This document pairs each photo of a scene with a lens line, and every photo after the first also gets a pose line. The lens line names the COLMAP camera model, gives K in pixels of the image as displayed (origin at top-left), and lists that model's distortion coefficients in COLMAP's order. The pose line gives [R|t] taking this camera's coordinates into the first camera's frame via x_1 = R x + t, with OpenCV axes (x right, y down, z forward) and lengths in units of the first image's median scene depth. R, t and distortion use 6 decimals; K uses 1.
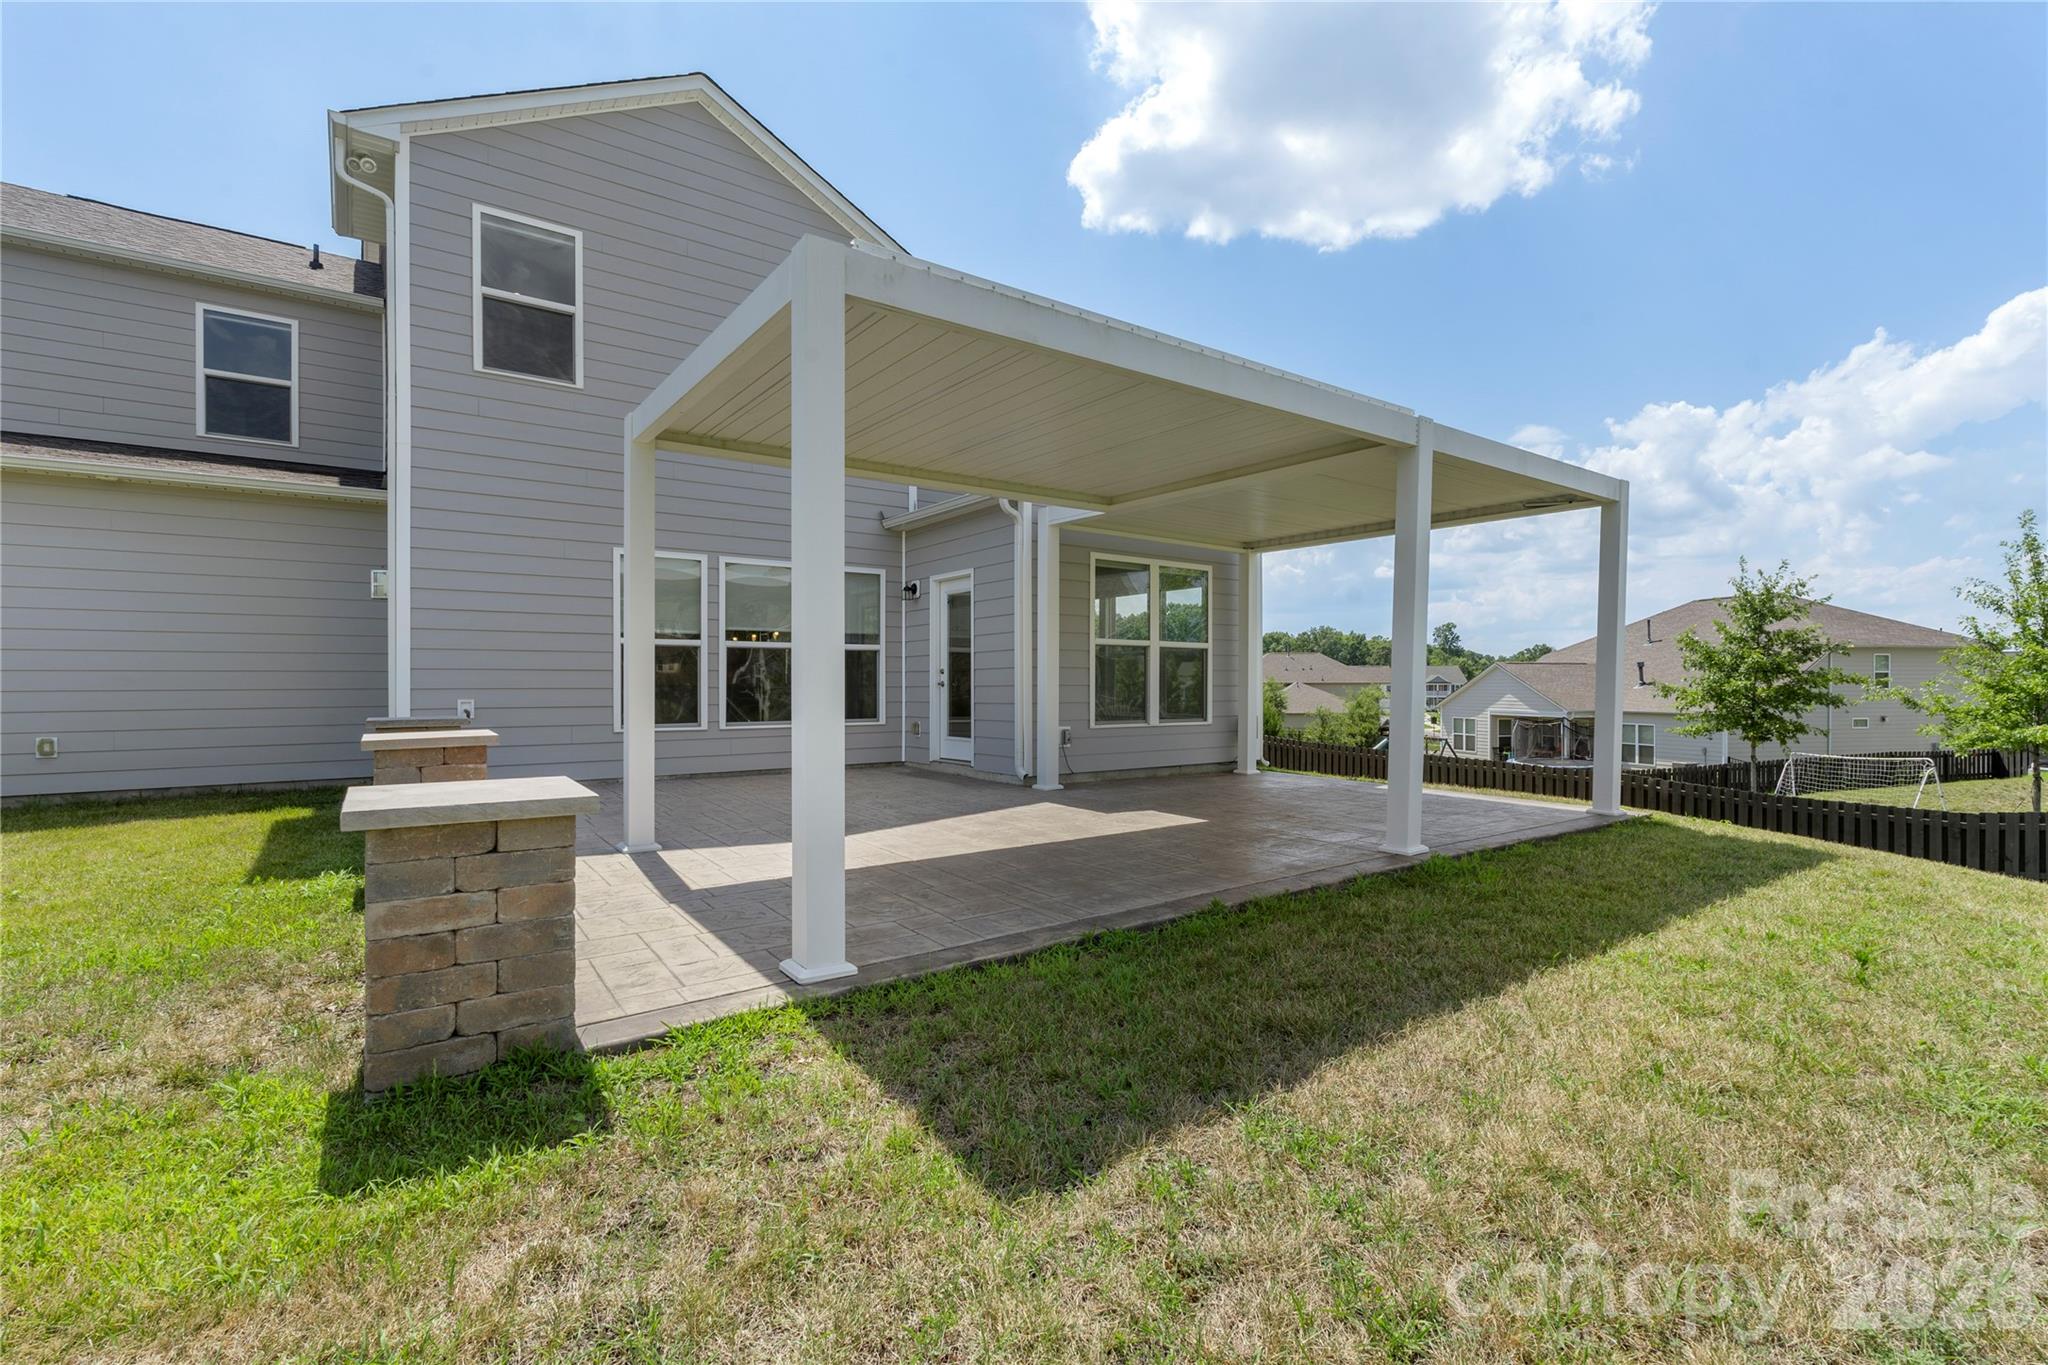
lens RADIAL K [[920.3, 0, 1021.4], [0, 920.3, 684.2], [0, 0, 1]] dist [0.001688, 0.000155]
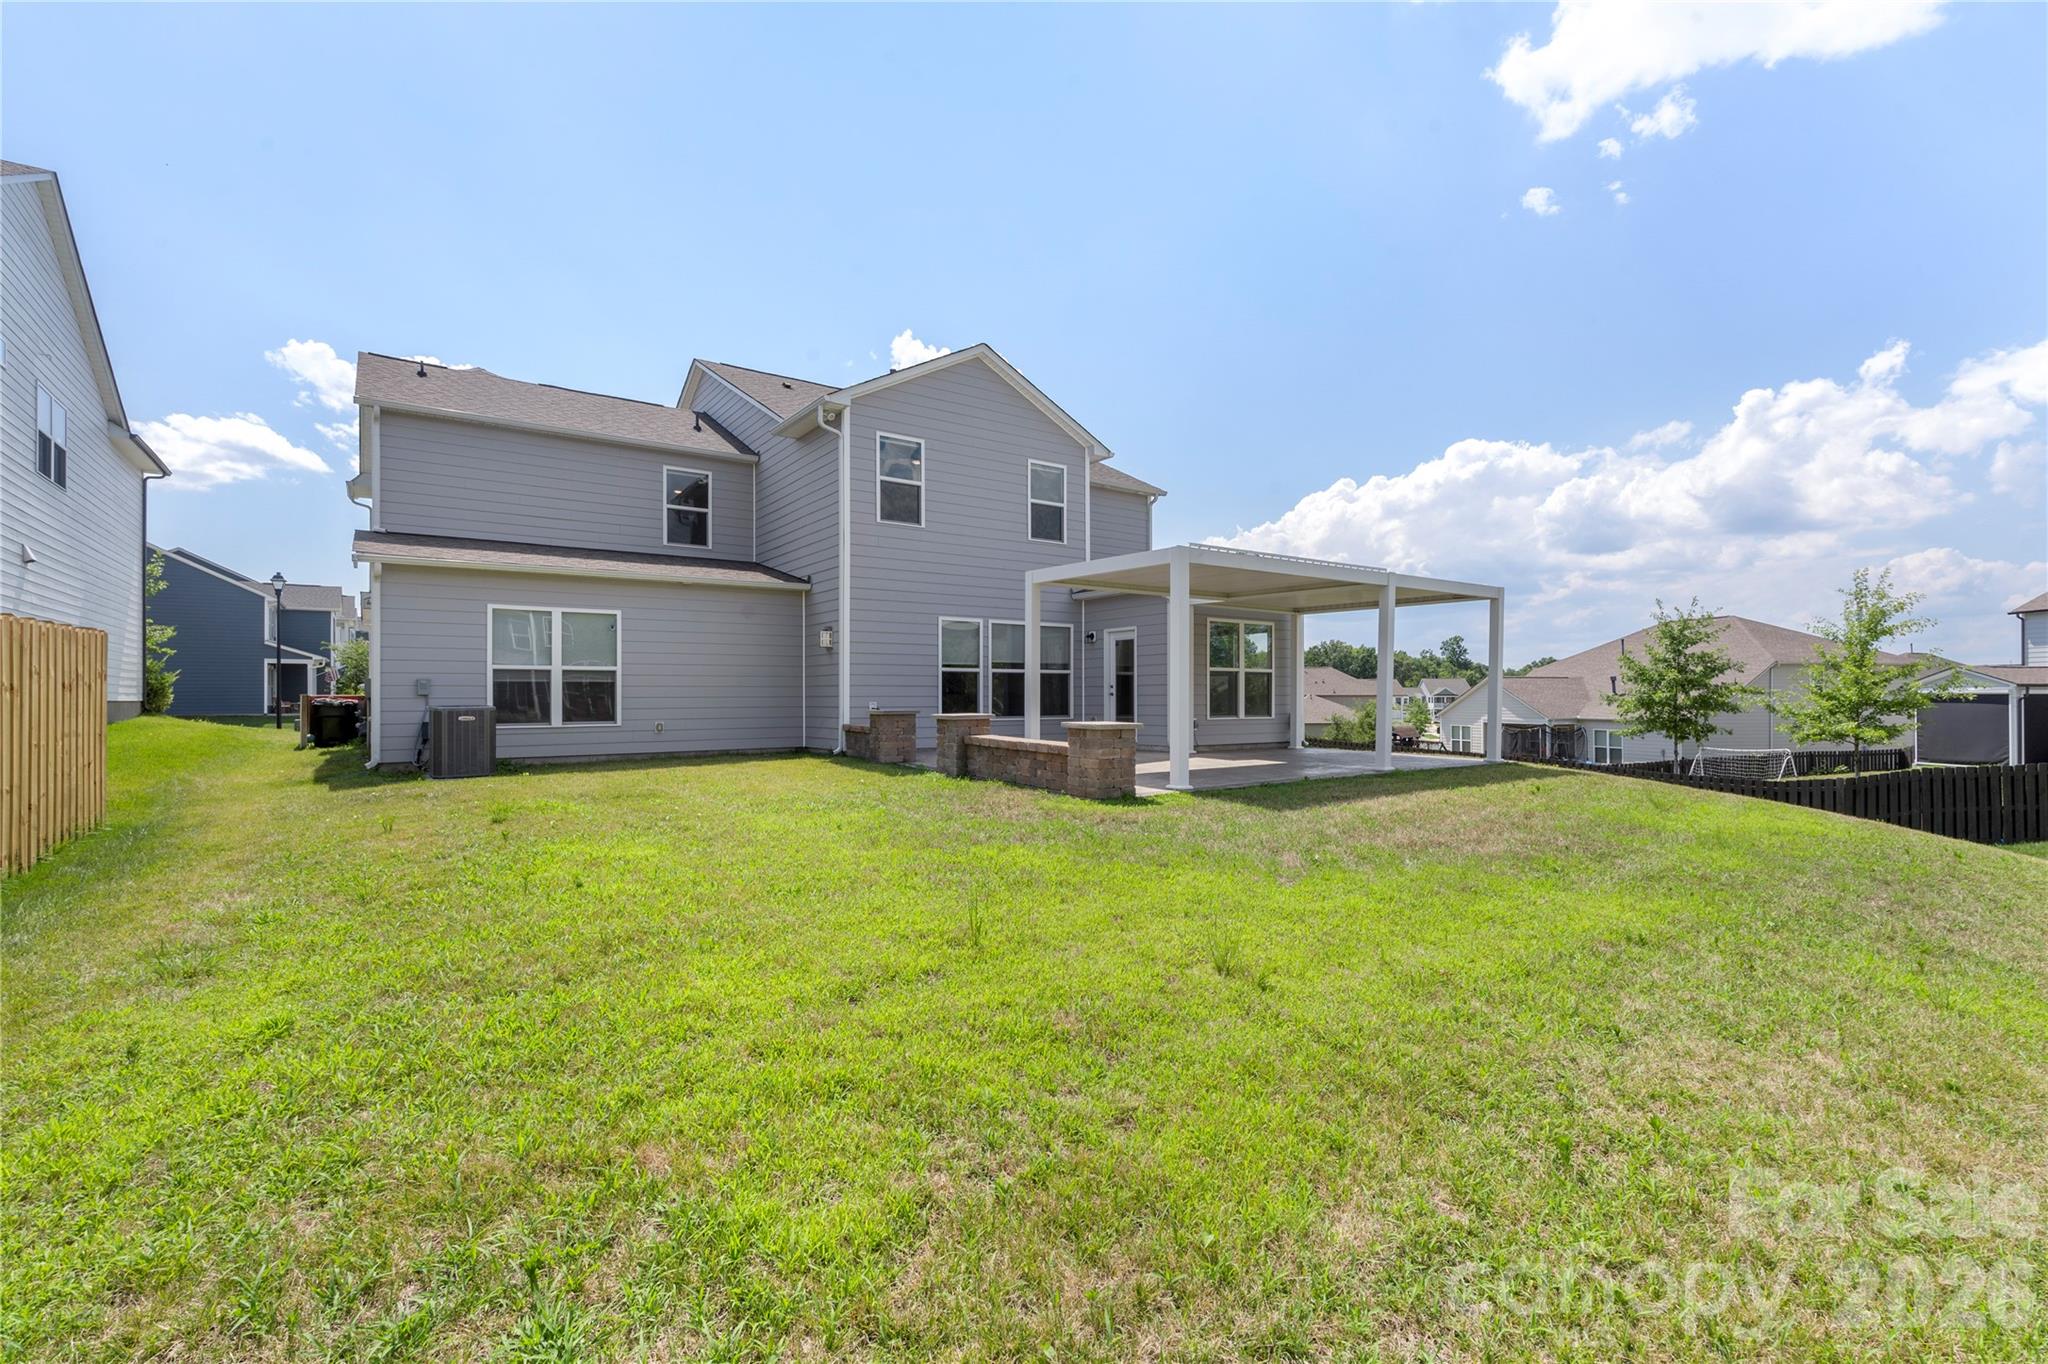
lens RADIAL K [[920.3, 0, 1027.3], [0, 920.3, 685.8], [0, 0, 1]] dist [0.001688, 0.000155]
pose [[0.999992, -0.000626, -0.003920, -0.222132], [0.000578, 0.999927, -0.012100, 0.004674], [0.003927, 0.012097, 0.999919, -0.632570]]
